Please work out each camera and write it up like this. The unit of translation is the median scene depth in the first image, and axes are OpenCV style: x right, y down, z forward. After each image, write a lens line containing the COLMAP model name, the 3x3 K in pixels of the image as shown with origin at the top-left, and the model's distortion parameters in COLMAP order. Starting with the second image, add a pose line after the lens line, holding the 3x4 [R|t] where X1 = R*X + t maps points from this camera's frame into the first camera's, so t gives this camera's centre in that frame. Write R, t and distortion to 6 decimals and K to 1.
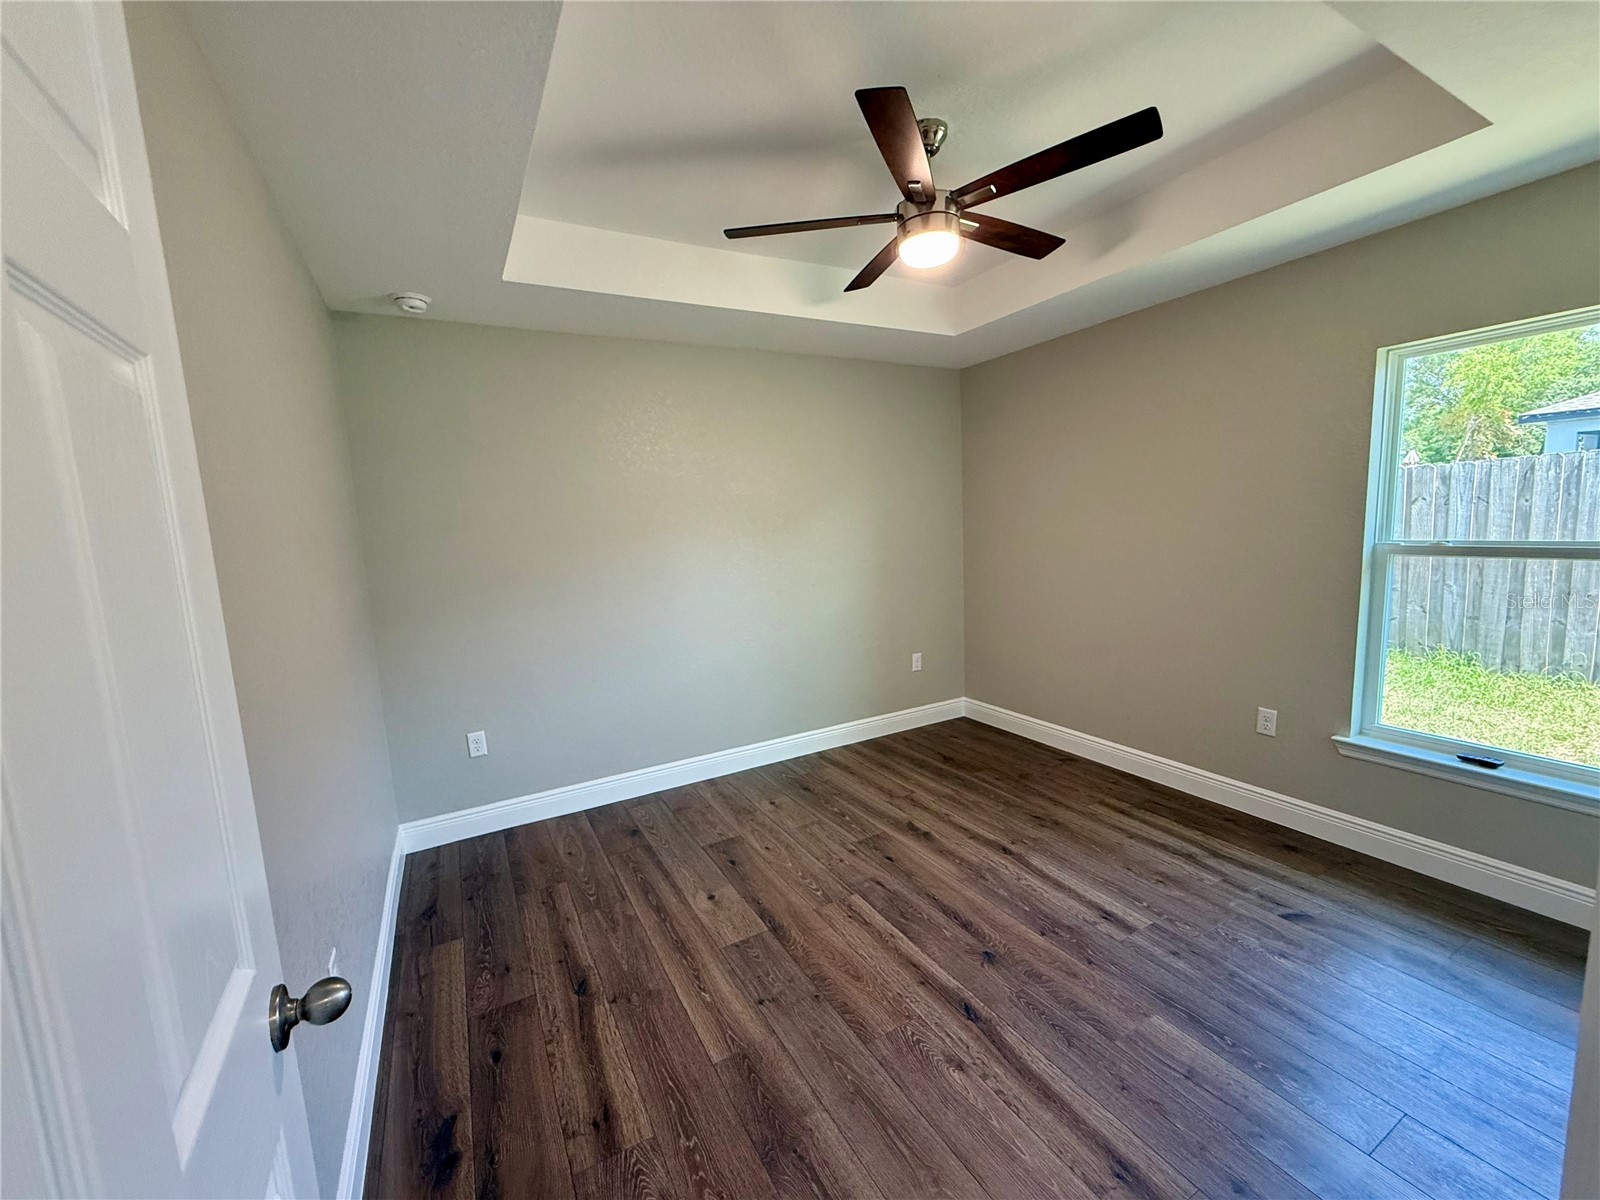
lens RADIAL K [[637.2, 0, 795.6], [0, 637.2, 601.9], [0, 0, 1]] dist [0.000573, -0.000374]
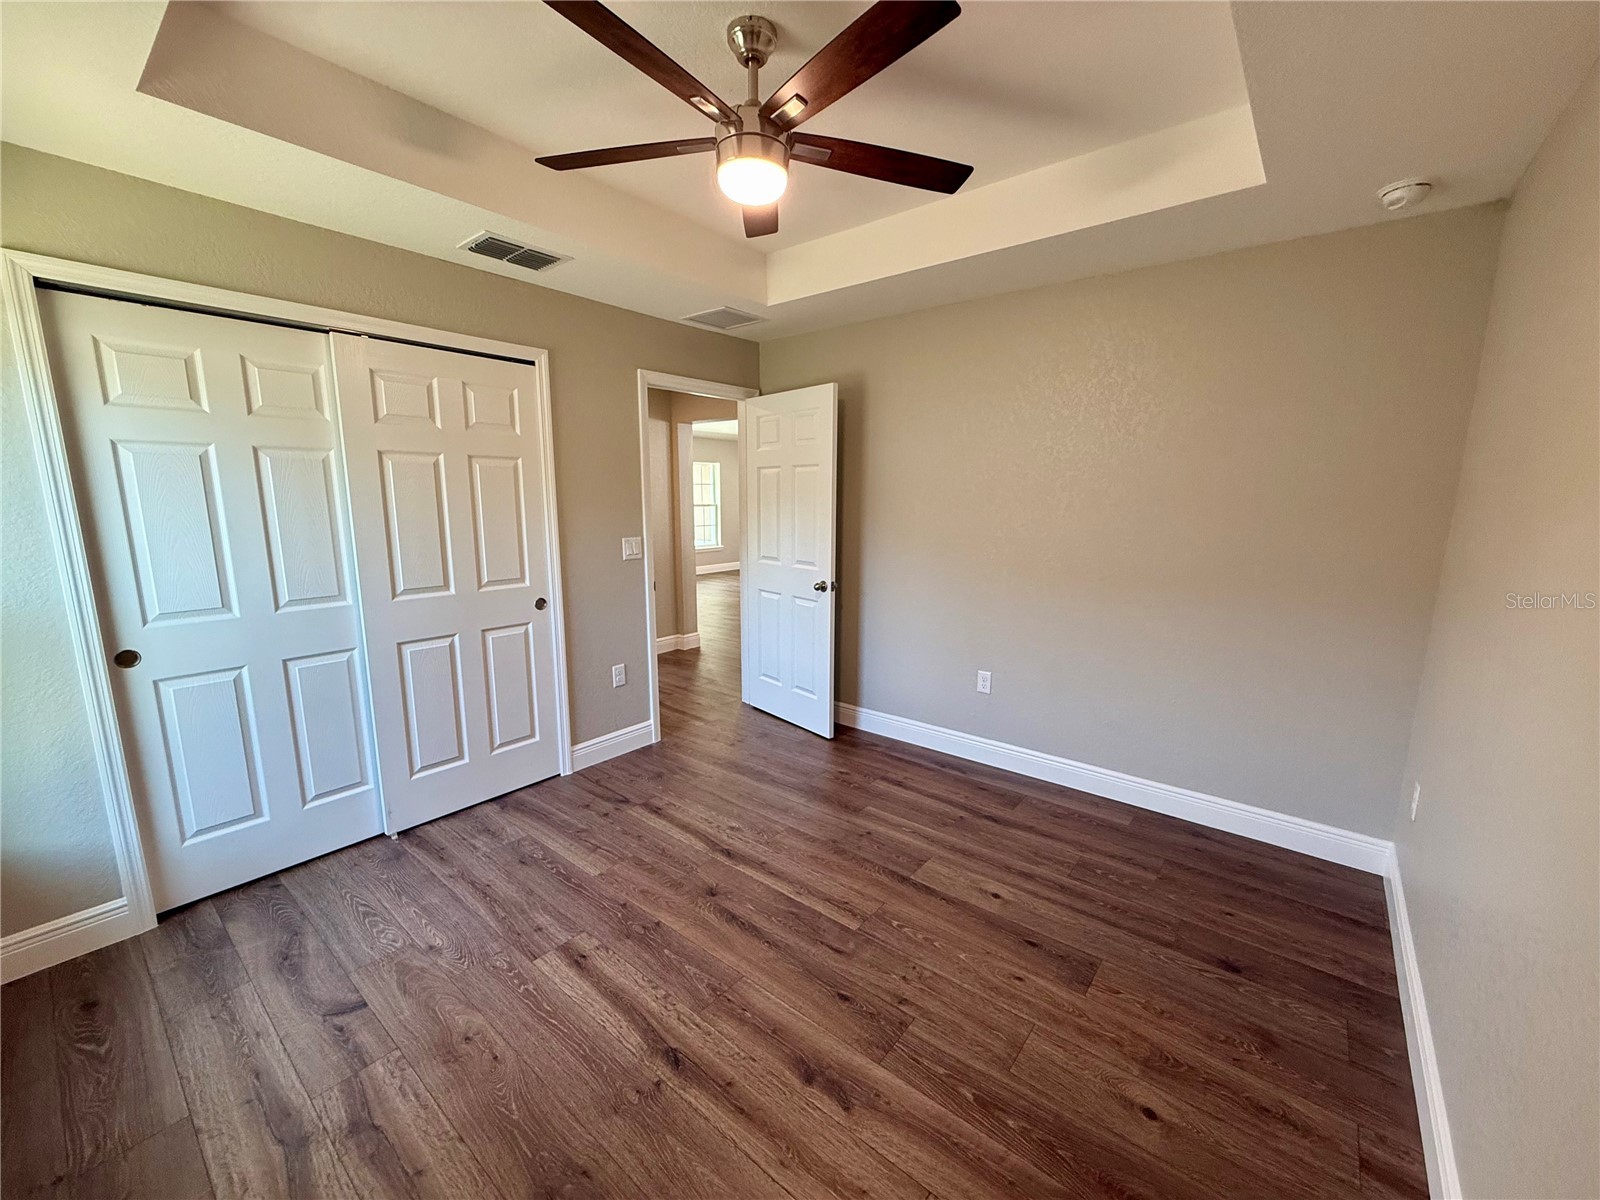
lens RADIAL K [[637.2, 0, 795.6], [0, 637.2, 601.9], [0, 0, 1]] dist [0.000573, -0.000374]
pose [[-0.926813, 0.108225, -0.359591, 0.459446], [-0.004955, 0.953963, 0.299884, -0.243674], [0.375491, 0.279718, -0.883609, 1.701220]]
